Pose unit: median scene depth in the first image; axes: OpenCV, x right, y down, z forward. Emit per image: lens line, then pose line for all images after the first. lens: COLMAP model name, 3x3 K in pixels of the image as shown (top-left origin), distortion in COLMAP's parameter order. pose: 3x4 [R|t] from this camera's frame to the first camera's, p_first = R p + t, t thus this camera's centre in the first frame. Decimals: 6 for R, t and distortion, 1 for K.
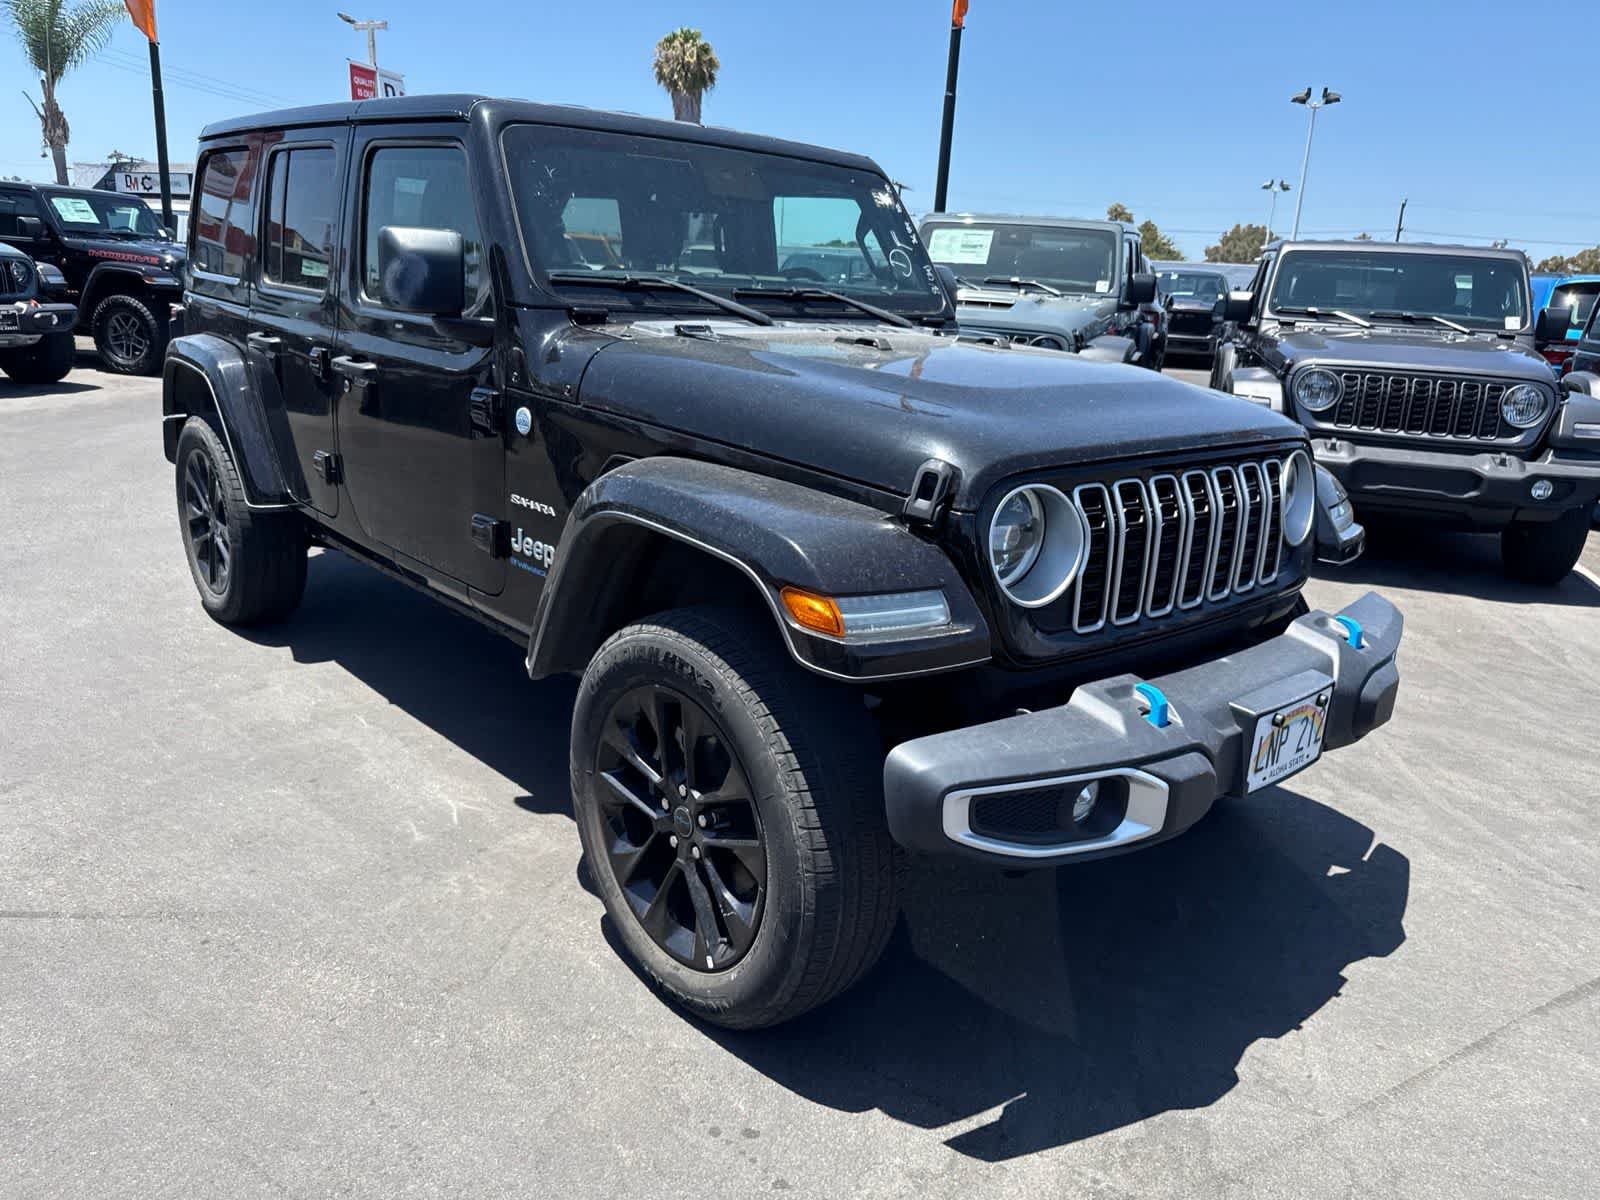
lens RADIAL K [[1136.2, 0, 804.0], [0, 1136.2, 613.4], [0, 0, 1]] dist [0.023121, -0.035278]
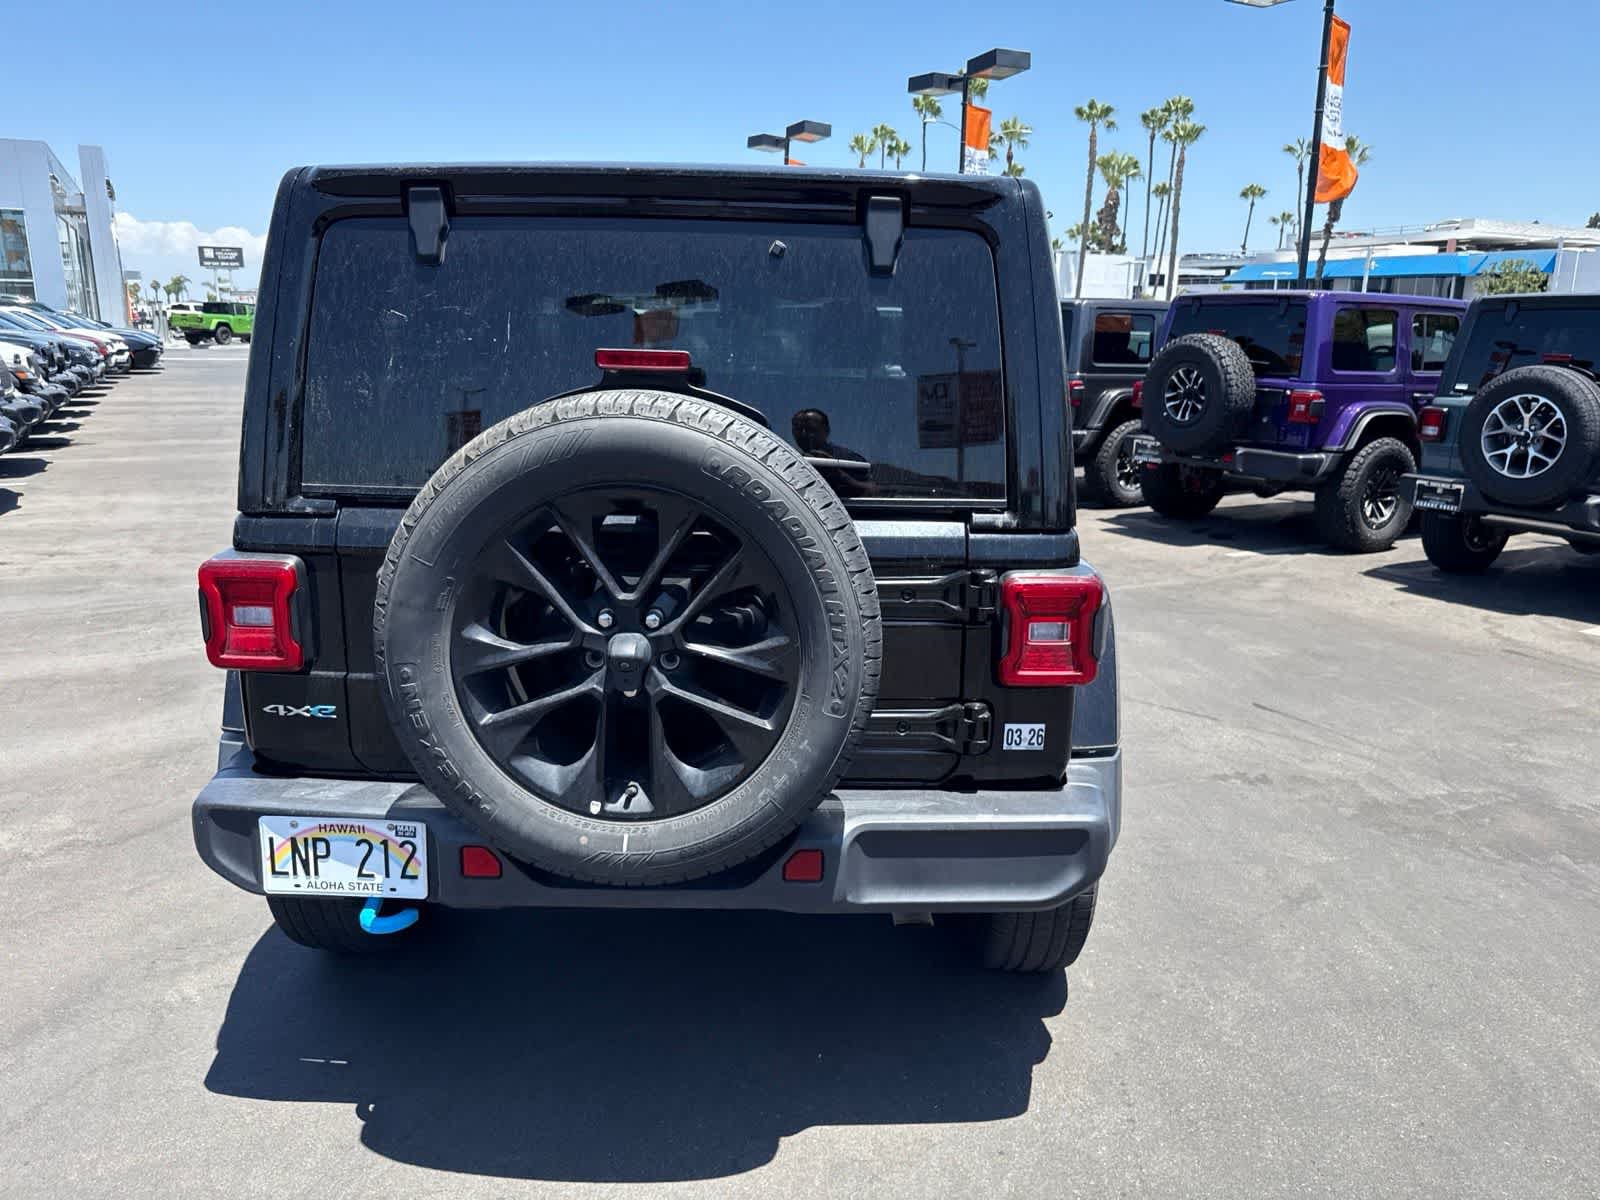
lens RADIAL K [[1138.0, 0, 803.1], [0, 1138.0, 602.2], [0, 0, 1]] dist [0.028232, -0.036872]
pose [[-0.735114, -0.225811, 0.639231, -1.207077], [0.134783, 0.875396, 0.464237, -0.770136], [-0.664410, 0.427424, -0.613080, 2.163529]]
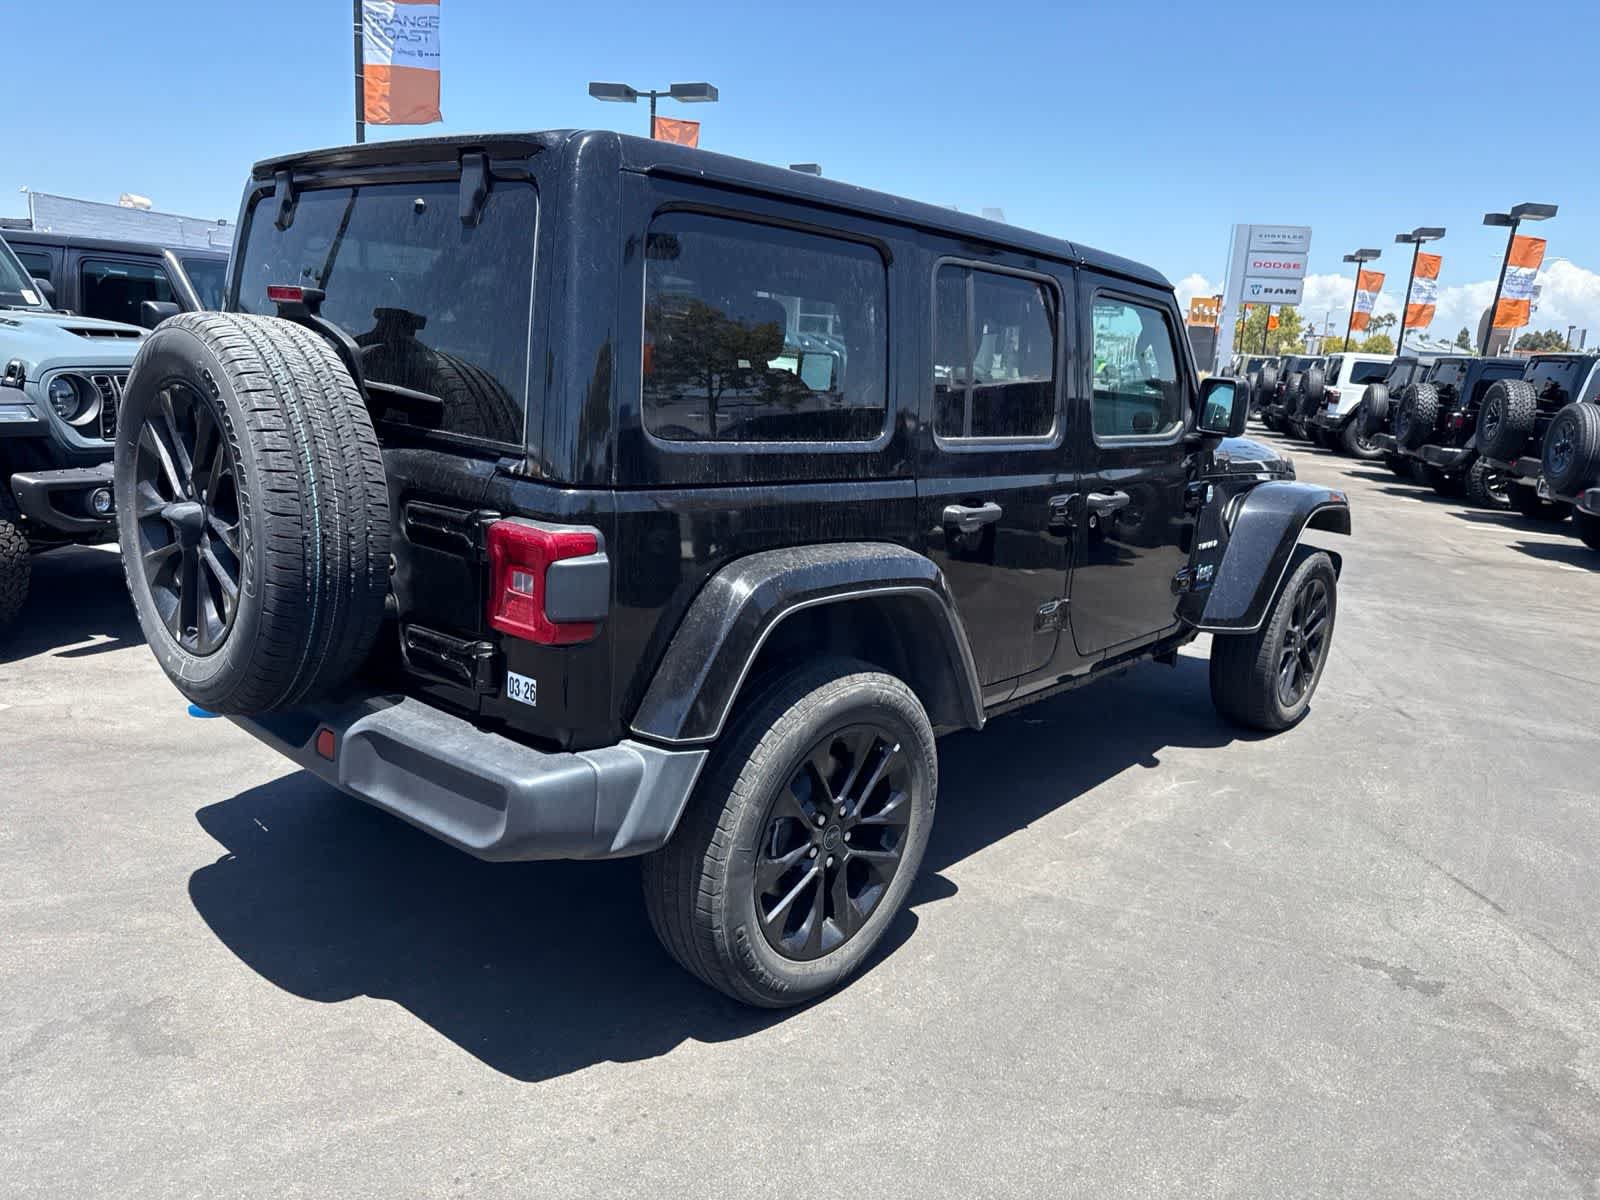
lens RADIAL K [[1138.0, 0, 803.1], [0, 1138.0, 602.2], [0, 0, 1]] dist [0.028232, -0.036872]
pose [[-0.106894, -0.286257, 0.952172, -1.562975], [0.211671, 0.929154, 0.303100, -0.567059], [-0.971478, 0.233946, -0.038728, 1.491306]]
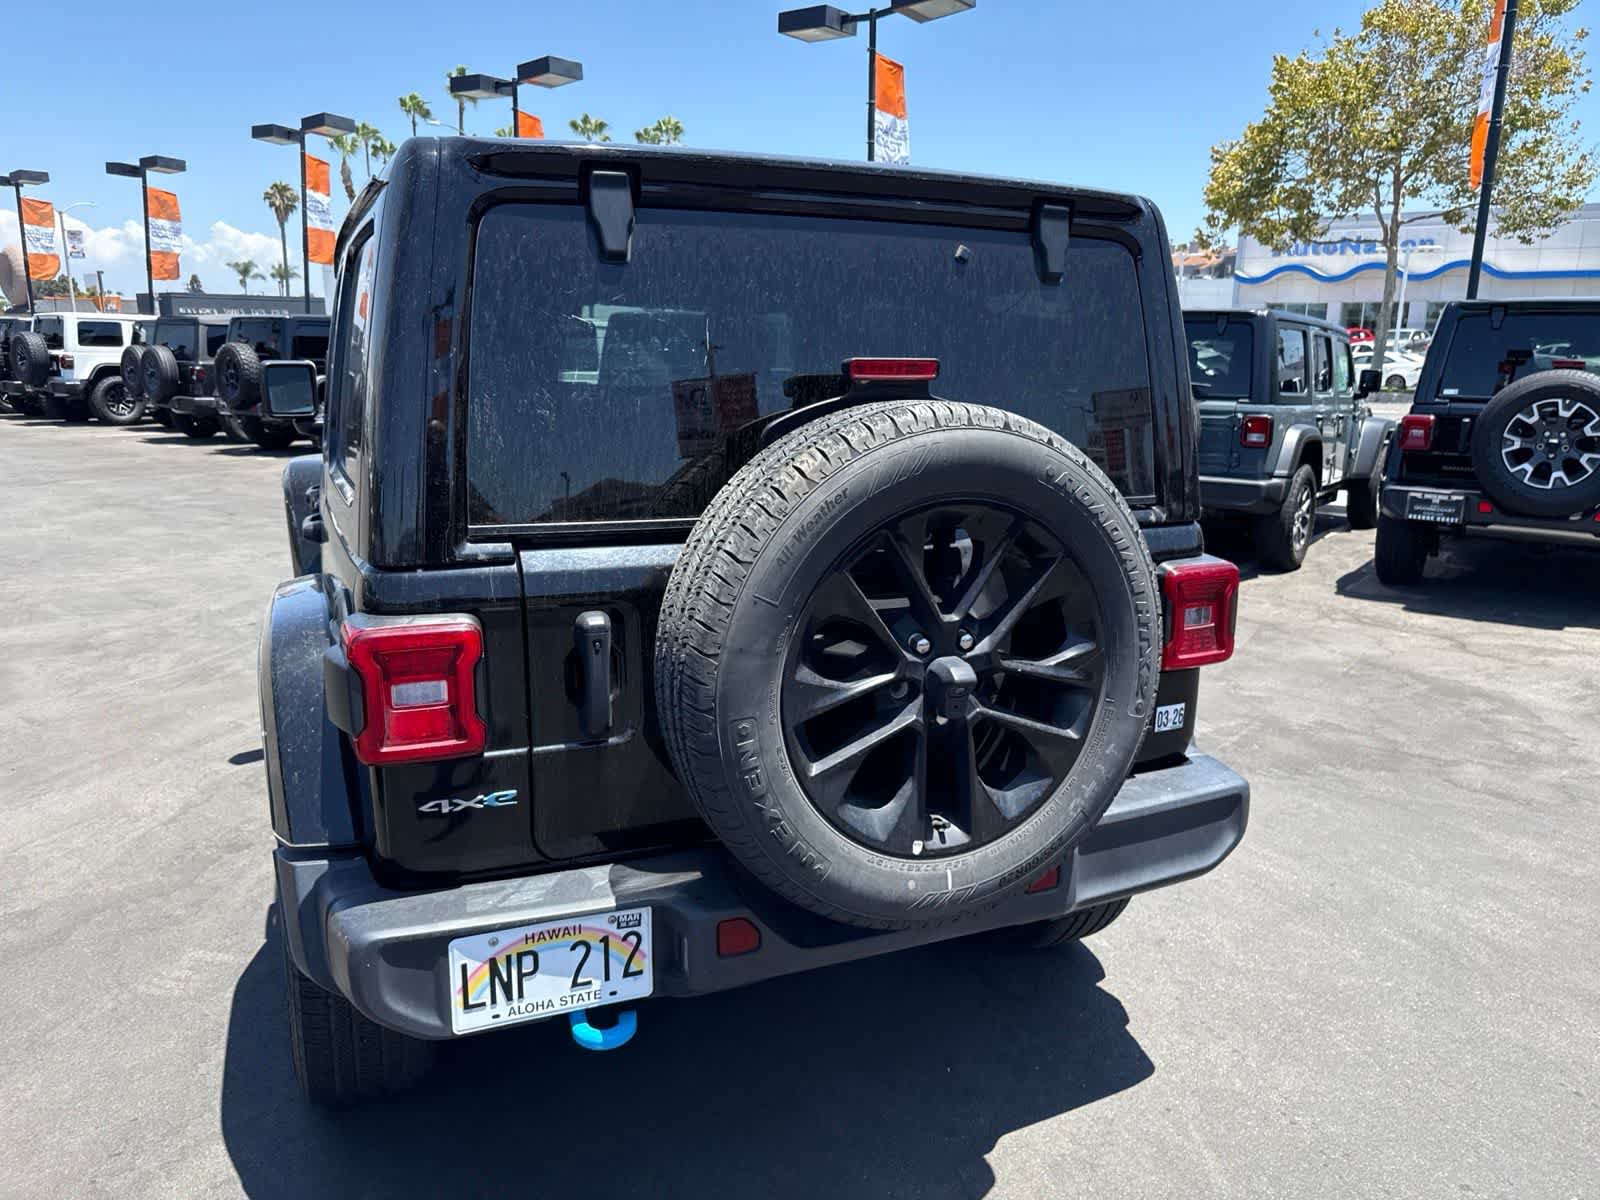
lens RADIAL K [[1132.5, 0, 800.0], [0, 1132.5, 600.0], [0, 0, 1]] dist [0.062865, -0.047651]
pose [[-0.944969, -0.137052, 0.297069, -0.842273], [0.026638, 0.872779, 0.487389, -0.792345], [-0.326073, 0.468481, -0.821098, 2.344007]]
